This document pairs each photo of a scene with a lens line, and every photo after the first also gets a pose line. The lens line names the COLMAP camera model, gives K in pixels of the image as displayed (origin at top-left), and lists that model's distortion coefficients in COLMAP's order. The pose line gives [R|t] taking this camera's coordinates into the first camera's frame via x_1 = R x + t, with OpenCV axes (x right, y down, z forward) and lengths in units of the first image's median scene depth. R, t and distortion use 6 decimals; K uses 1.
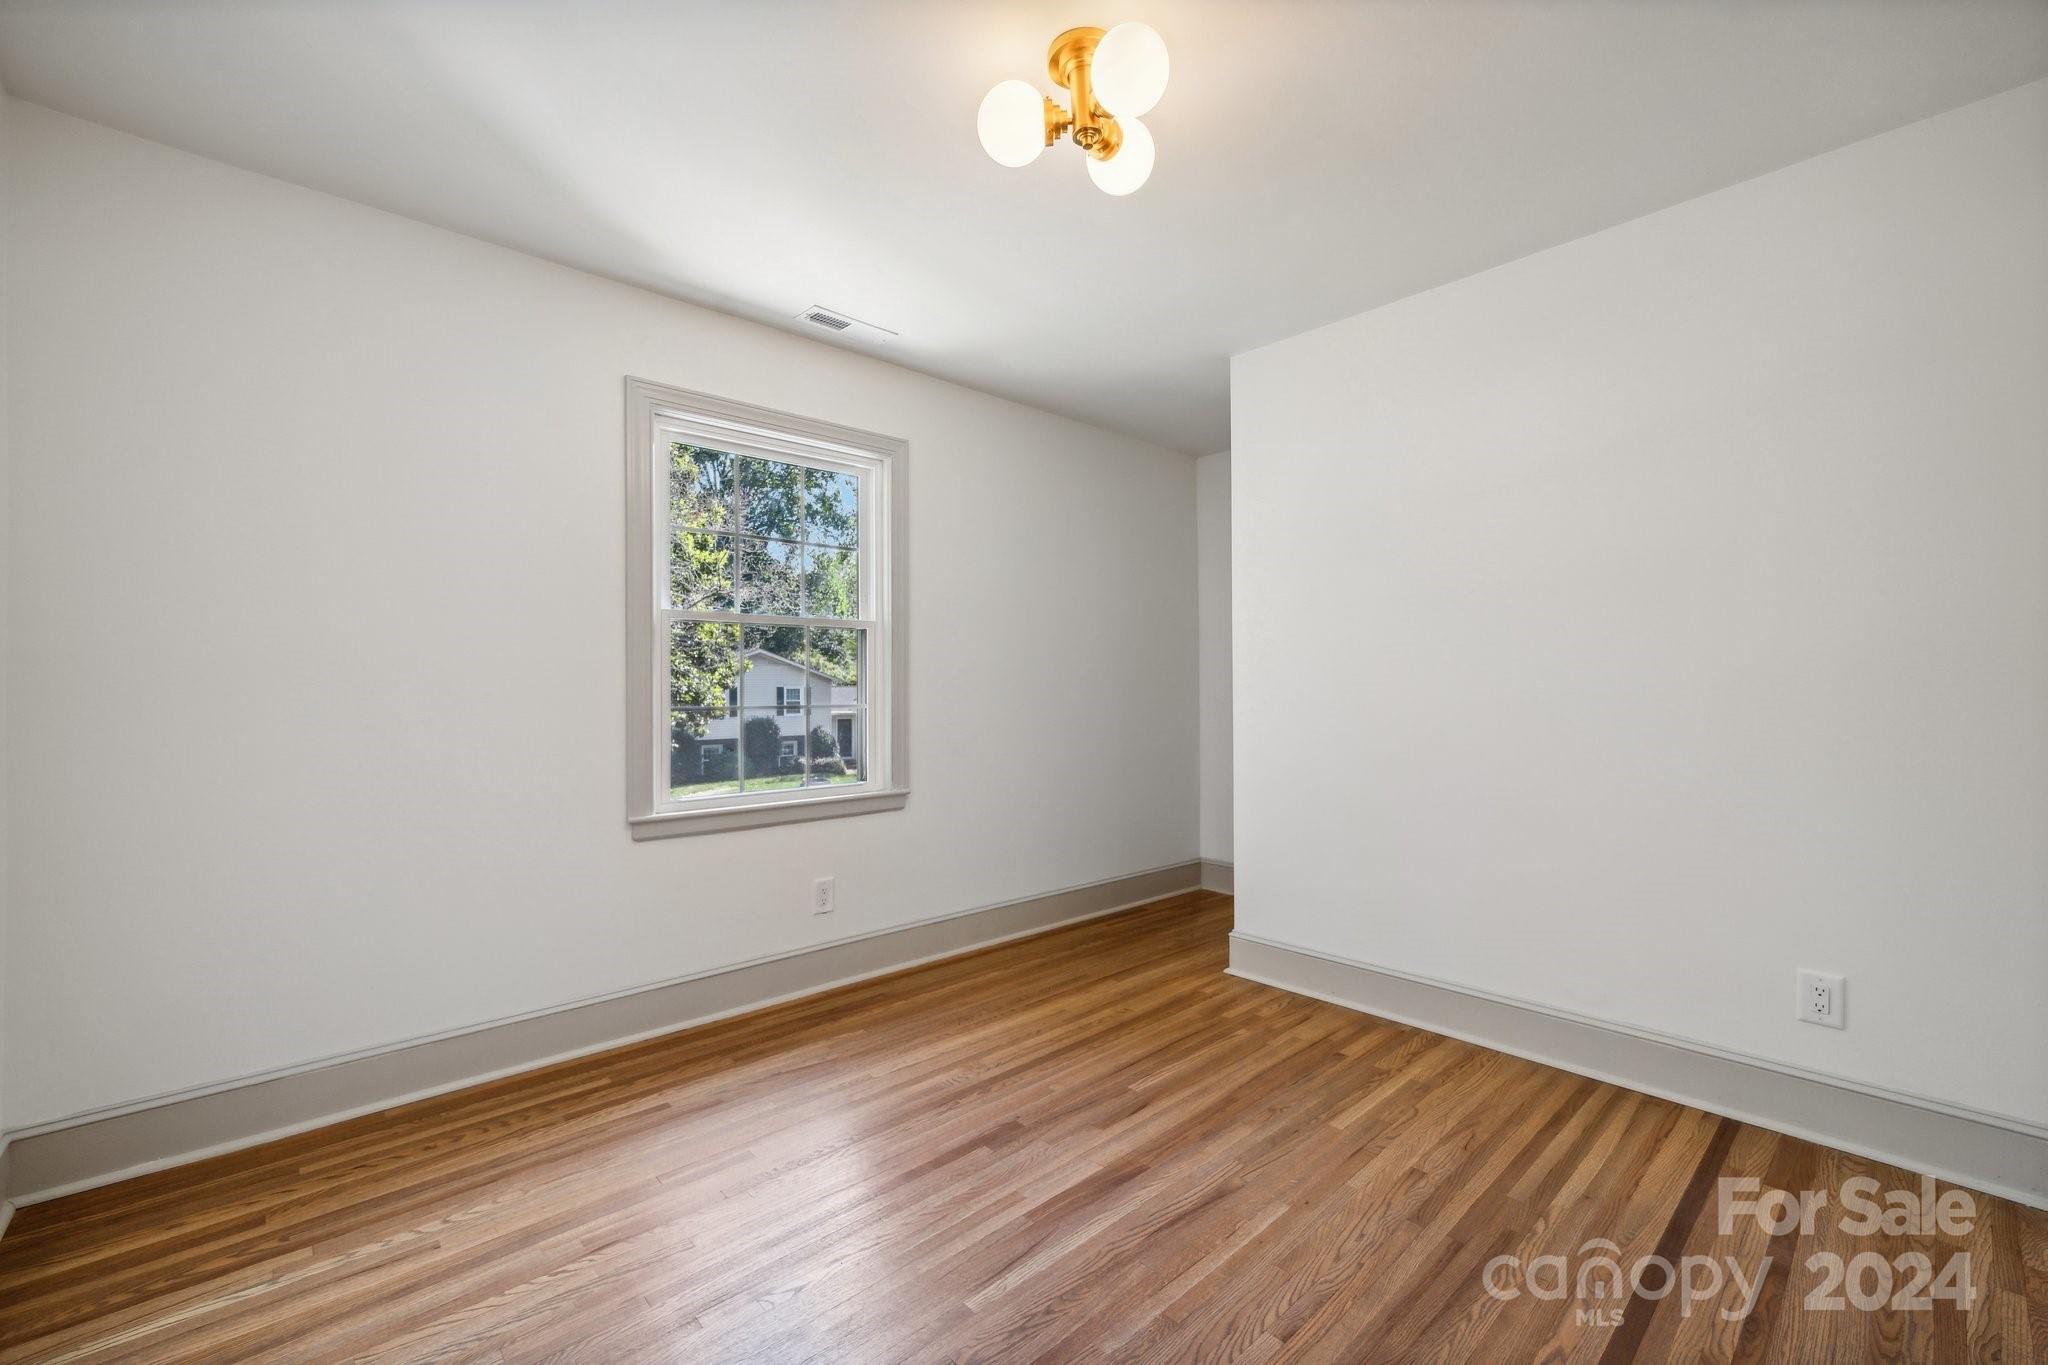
lens RADIAL K [[856.8, 0, 1041.0], [0, 856.8, 687.2], [0, 0, 1]] dist [-0.000411, -0.000014]
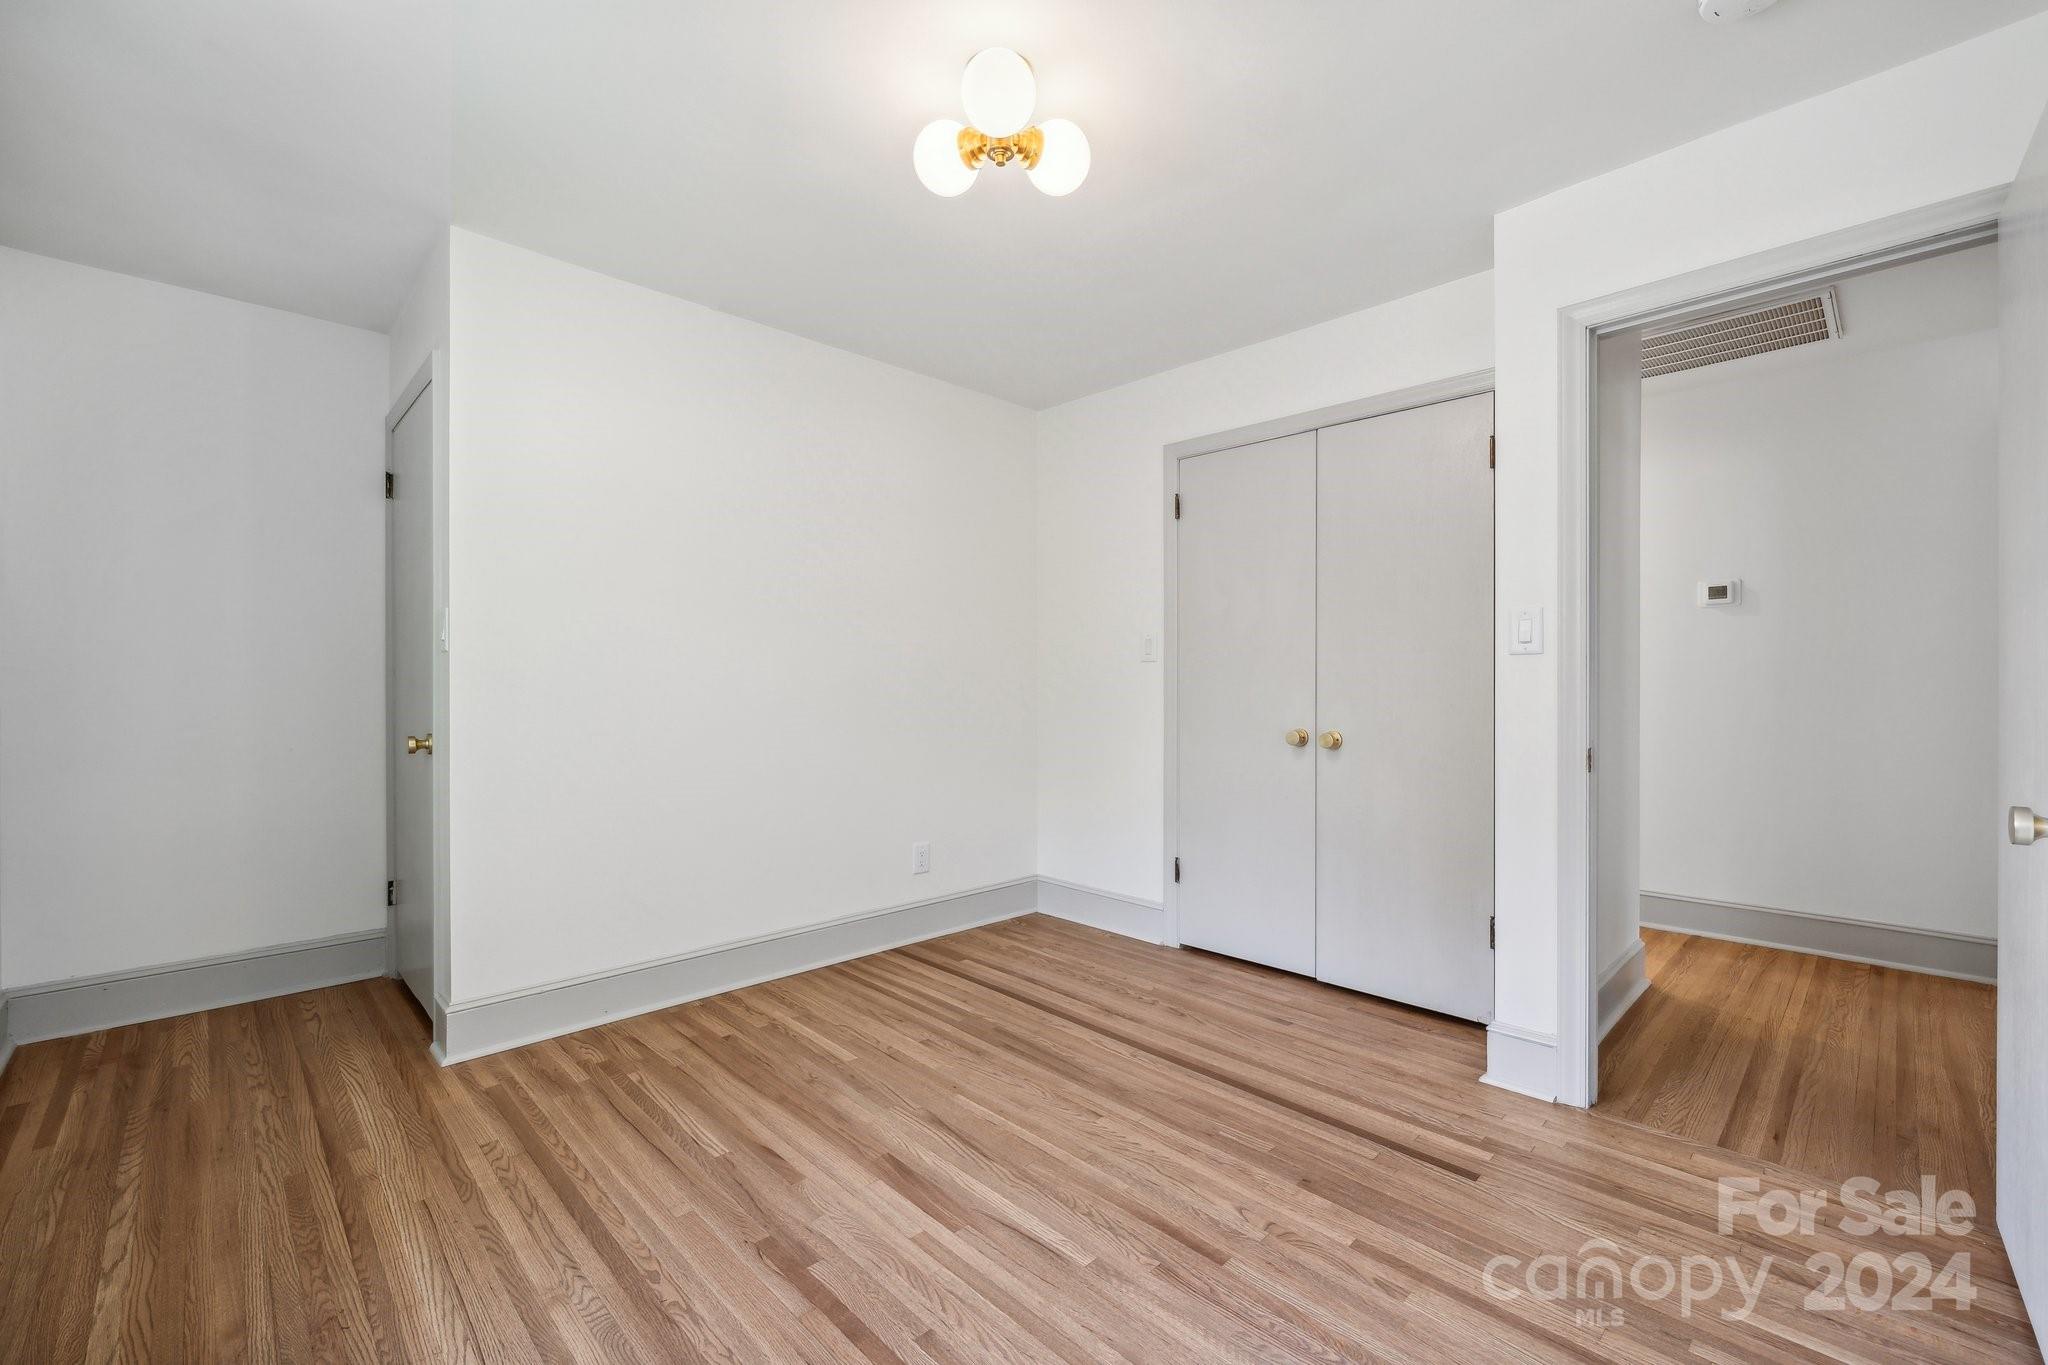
lens RADIAL K [[856.8, 0, 1030.4], [0, 856.8, 682.7], [0, 0, 1]] dist [-0.000411, -0.000014]
pose [[-0.021705, 0.000780, 0.999764, -0.735100], [0.000903, 0.999999, -0.000760, 0.005318], [-0.999764, 0.000886, -0.021705, 0.704563]]
